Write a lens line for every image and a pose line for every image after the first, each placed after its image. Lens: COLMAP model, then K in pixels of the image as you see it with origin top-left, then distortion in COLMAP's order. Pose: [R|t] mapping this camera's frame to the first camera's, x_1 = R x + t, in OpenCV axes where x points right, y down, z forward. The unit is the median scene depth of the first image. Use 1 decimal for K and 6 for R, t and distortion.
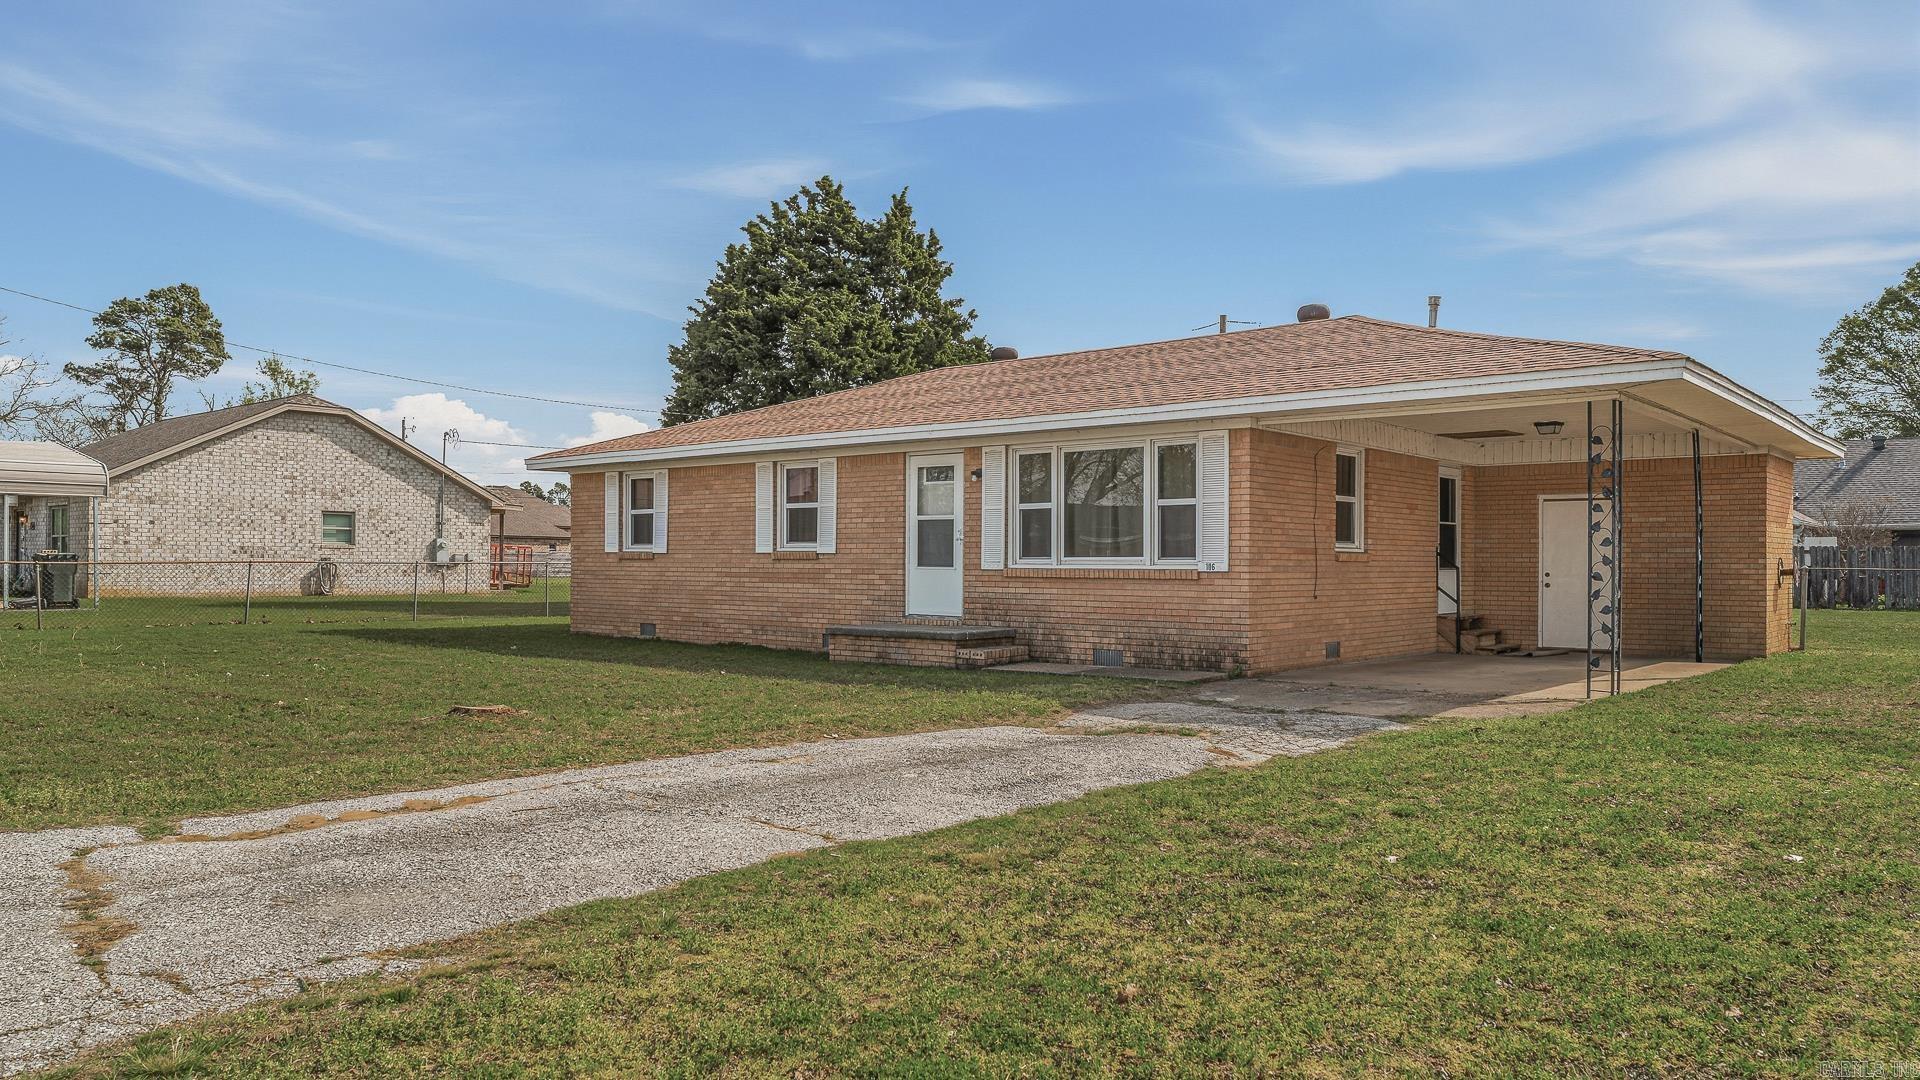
lens RADIAL K [[1291.6, 0, 960.0], [0, 1291.6, 540.0], [0, 0, 1]] dist [-0.000201, -0.000044]
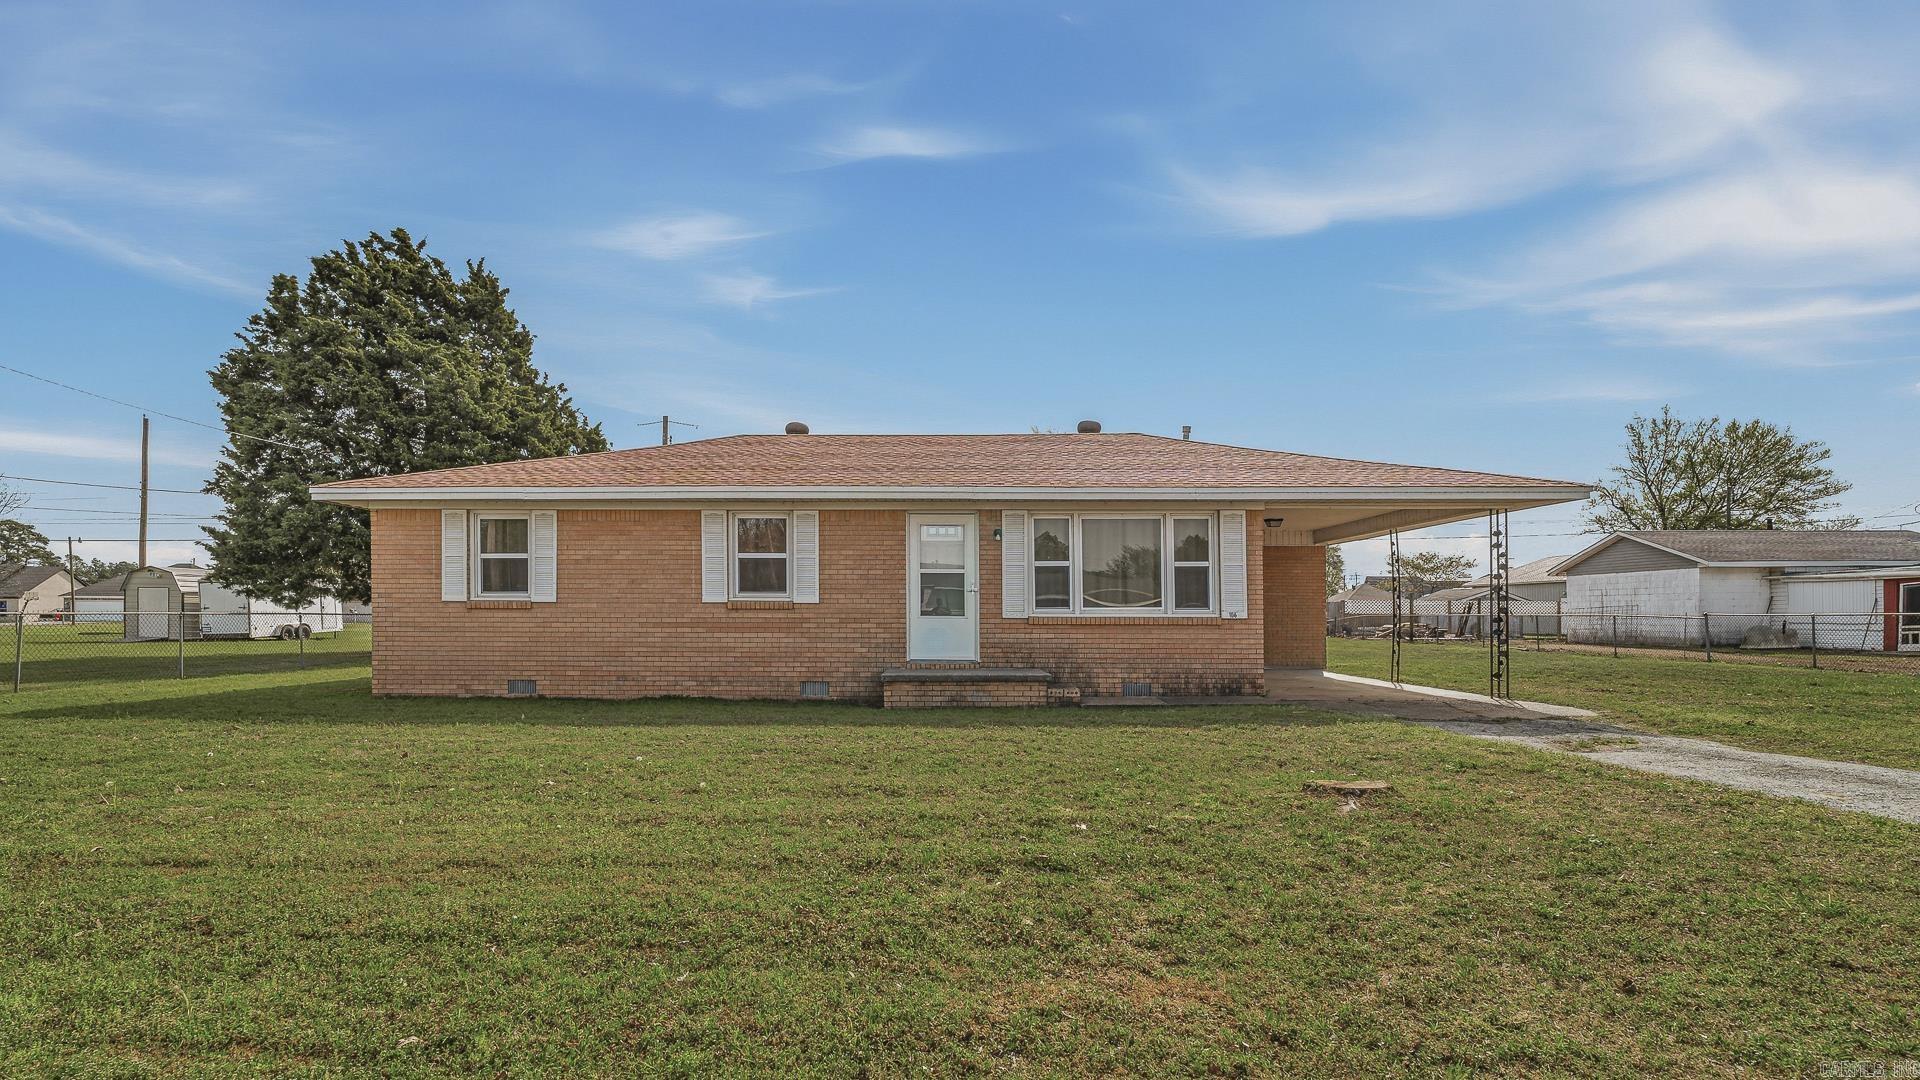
lens RADIAL K [[939.1, 0, 957.7], [0, 939.1, 607.7], [0, 0, 1]] dist [0.004030, 0.000485]
pose [[0.782442, 0.003662, 0.622713, -0.470356], [-0.009788, 0.999931, 0.006419, 0.007809], [-0.622647, -0.011117, 0.782424, 0.337548]]
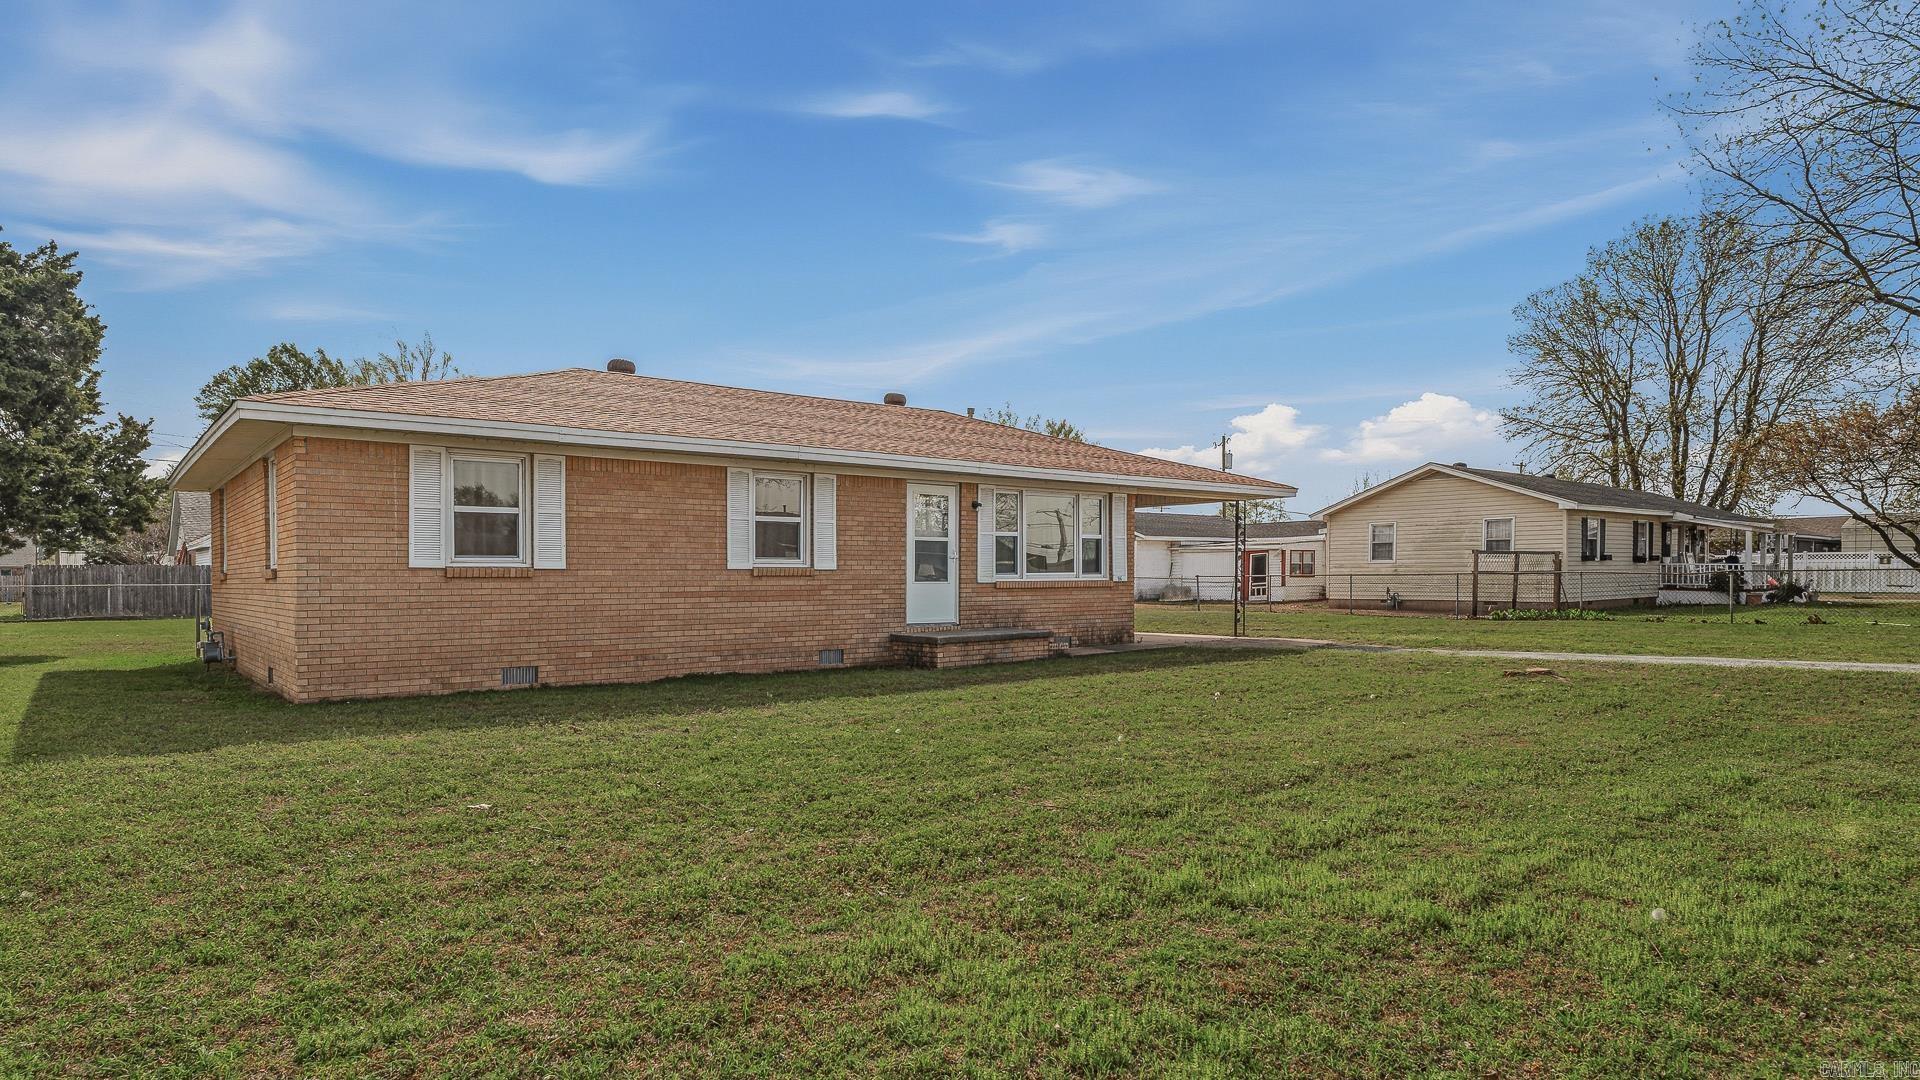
lens RADIAL K [[1119.5, 0, 960.0], [0, 1119.5, 540.0], [0, 0, 1]] dist [0.002004, 0.000295]
pose [[0.165156, 0.029792, 0.985817, -0.930787], [-0.008253, 0.999550, -0.028825, 0.011463], [-0.986233, -0.003376, 0.165328, 0.747946]]
